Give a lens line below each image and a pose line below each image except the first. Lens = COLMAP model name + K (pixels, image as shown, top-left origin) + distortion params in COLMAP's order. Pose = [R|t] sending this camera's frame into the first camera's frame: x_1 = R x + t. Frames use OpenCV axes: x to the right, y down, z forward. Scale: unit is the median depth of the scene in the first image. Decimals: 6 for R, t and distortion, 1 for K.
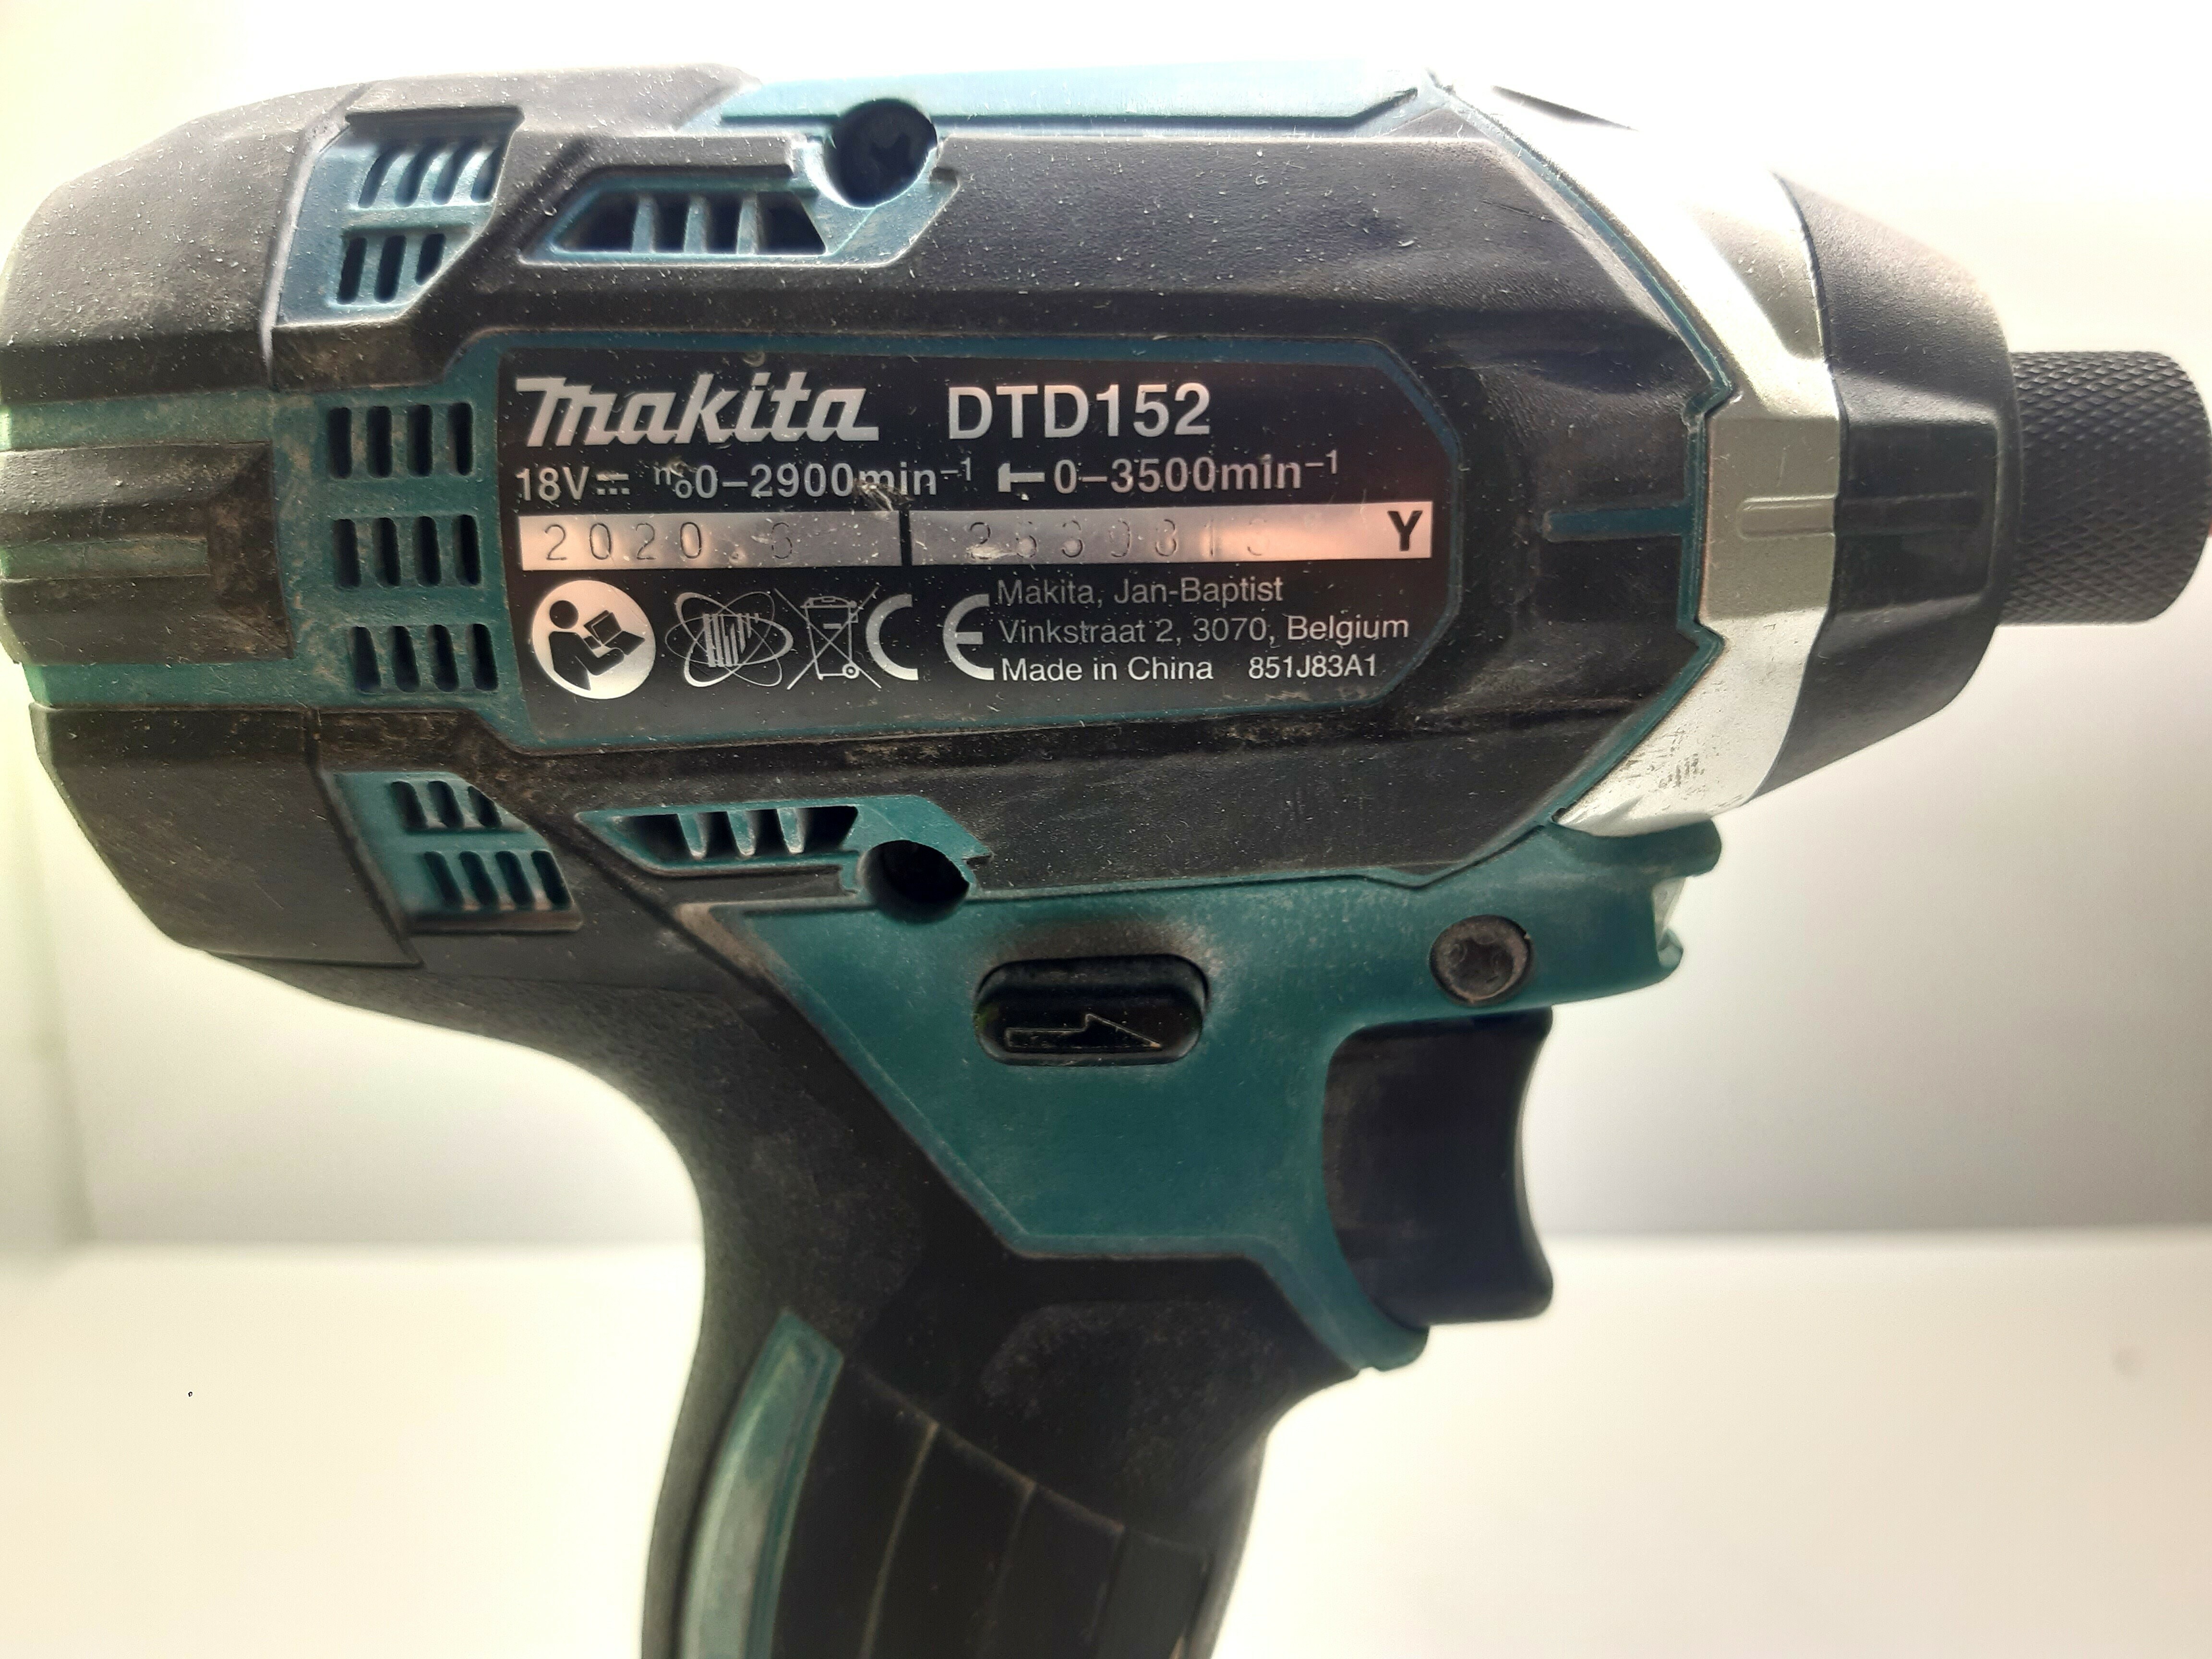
lens RADIAL K [[1709.5, 0, 1121.8], [0, 1709.5, 838.3], [0, 0, 1]] dist [0.075063, -0.202000]
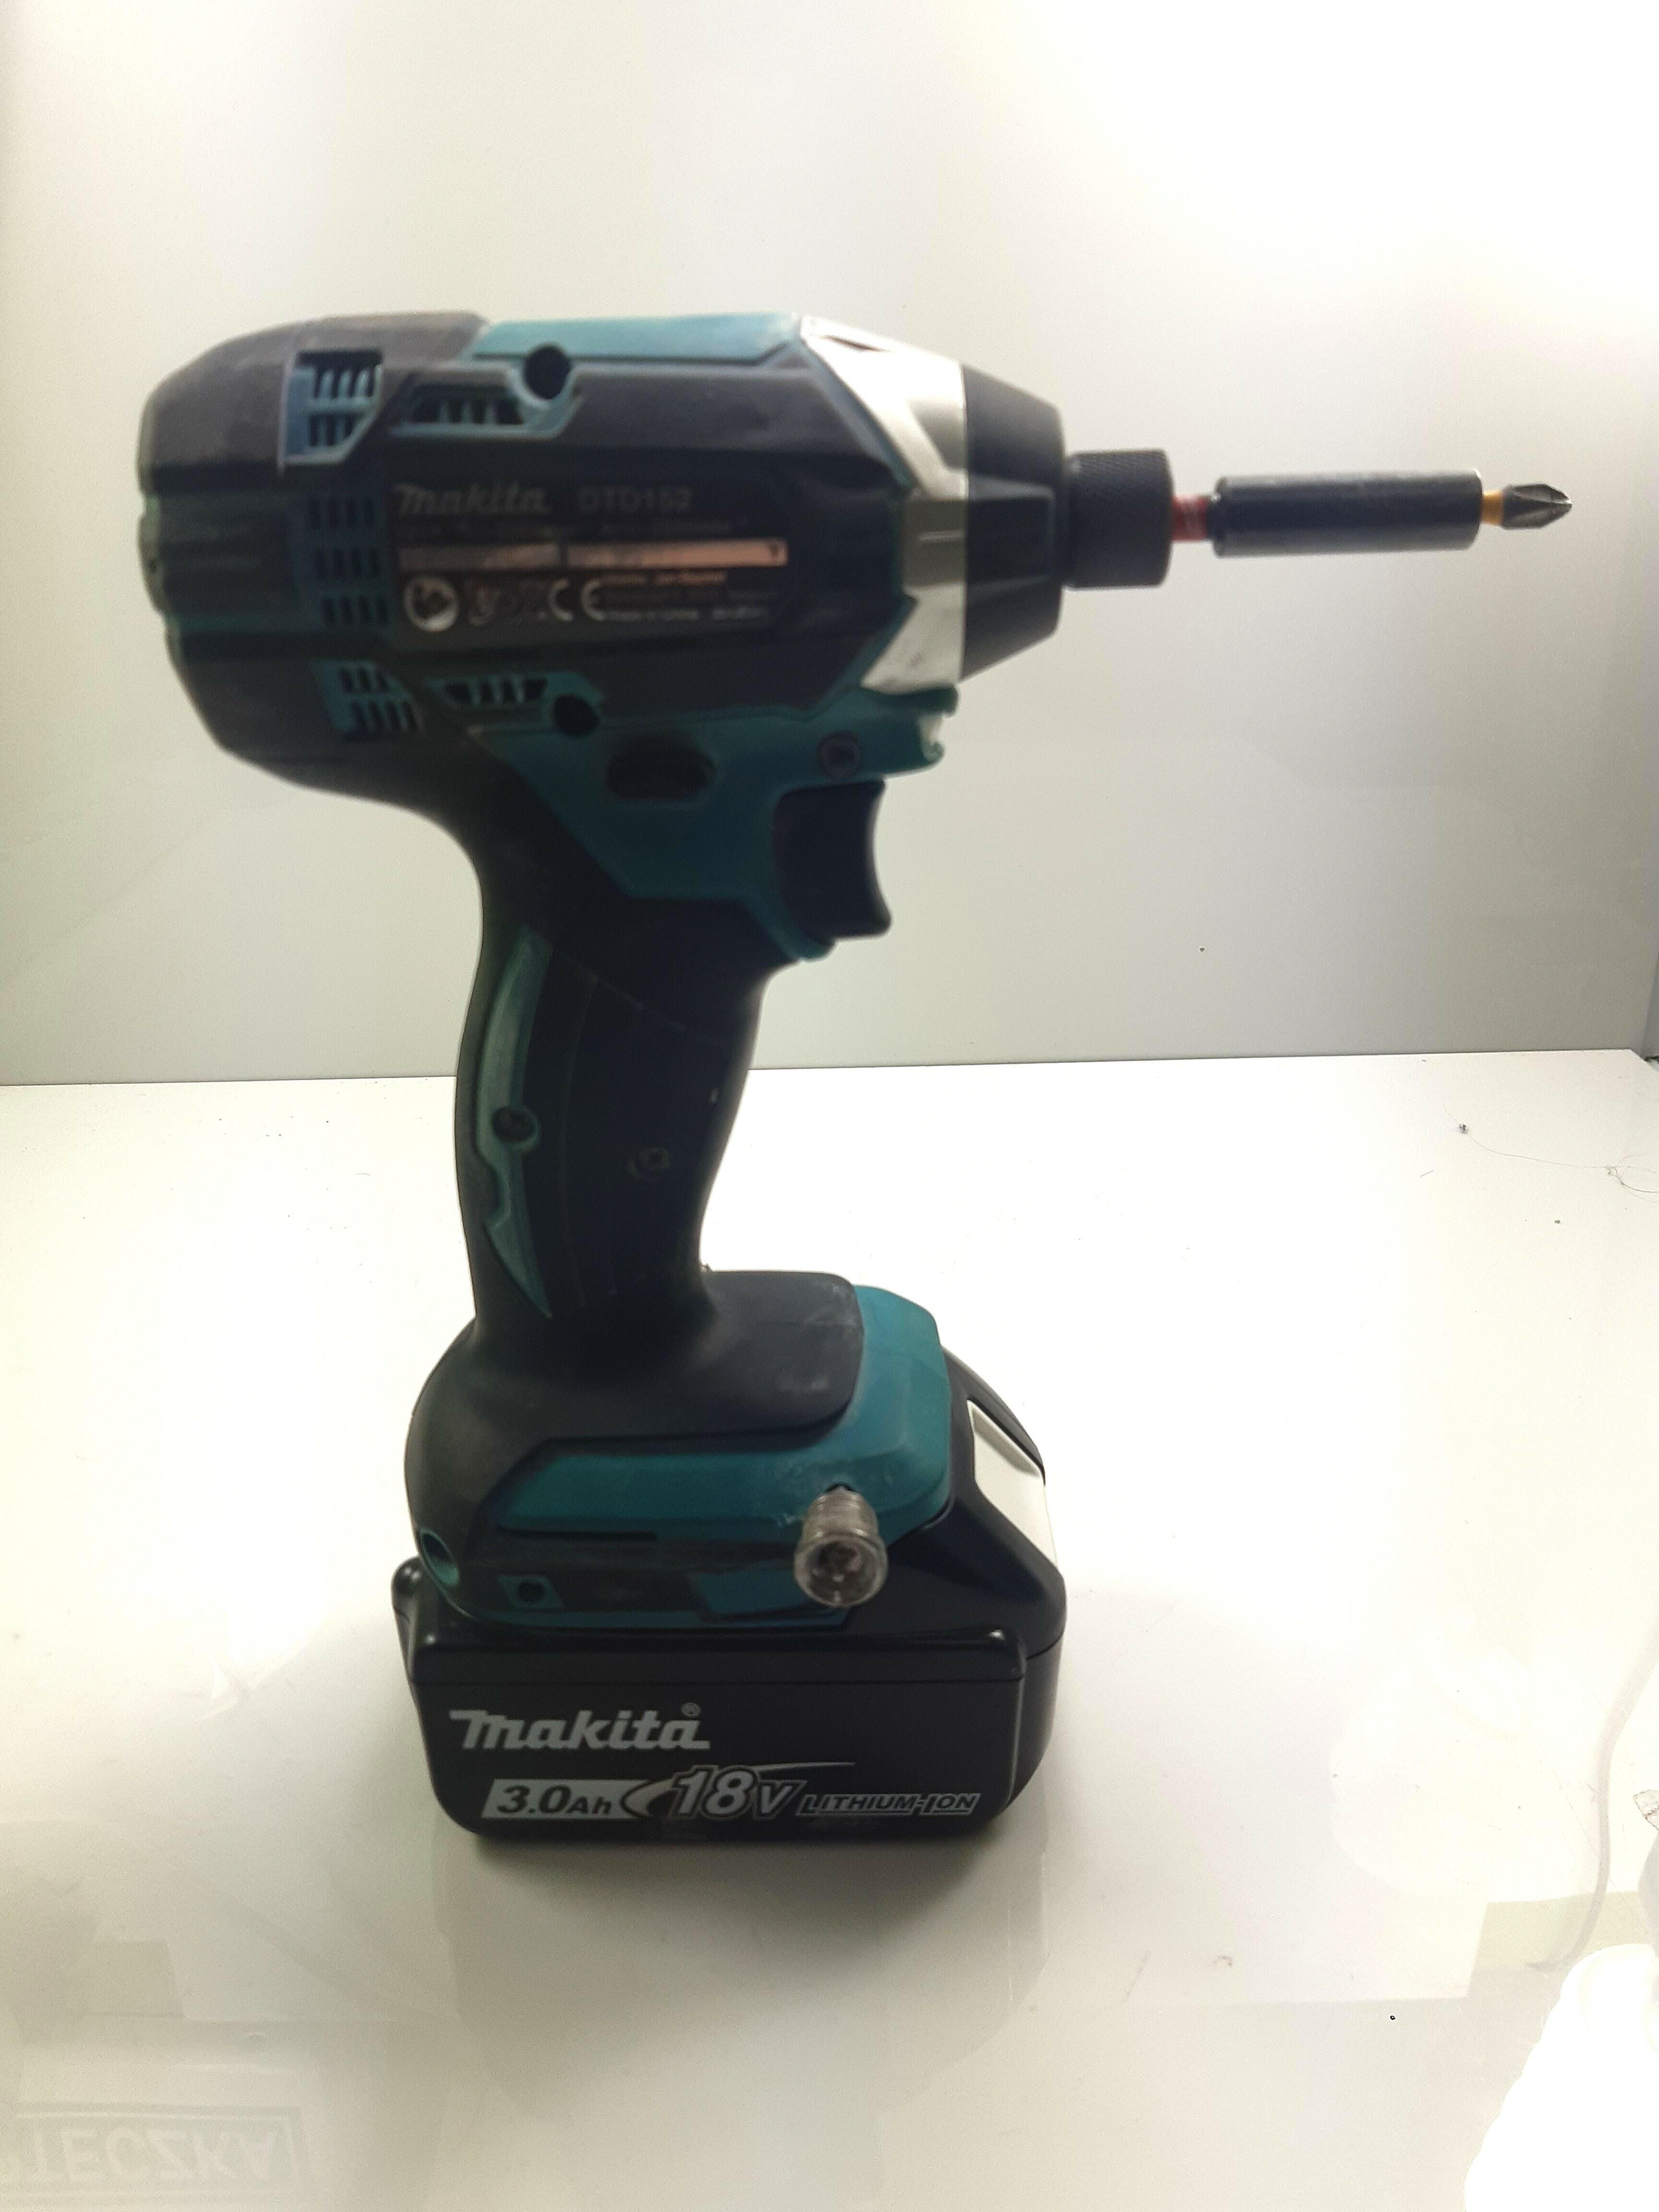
lens RADIAL K [[1709.5, 0, 829.5], [0, 1709.5, 1106.0], [0, 0, 1]] dist [0.075063, -0.202000]
pose [[0.999855, -0.012154, 0.011888, 0.192603], [0.009835, 0.983858, 0.178678, 0.142648], [-0.013868, -0.178536, 0.983836, -1.400673]]
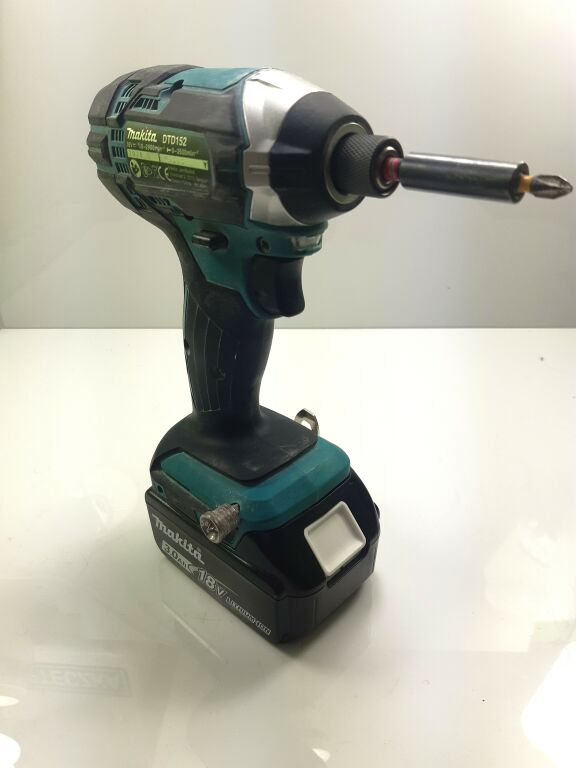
lens RADIAL K [[593.5, 0, 288.0], [0, 593.5, 384.0], [0, 0, 1]] dist [0.075063, -0.202000]
pose [[0.753539, 0.321571, -0.573386, 1.806398], [-0.148390, 0.932888, 0.328178, -0.184494], [0.640437, -0.162210, 0.750685, -0.552763]]
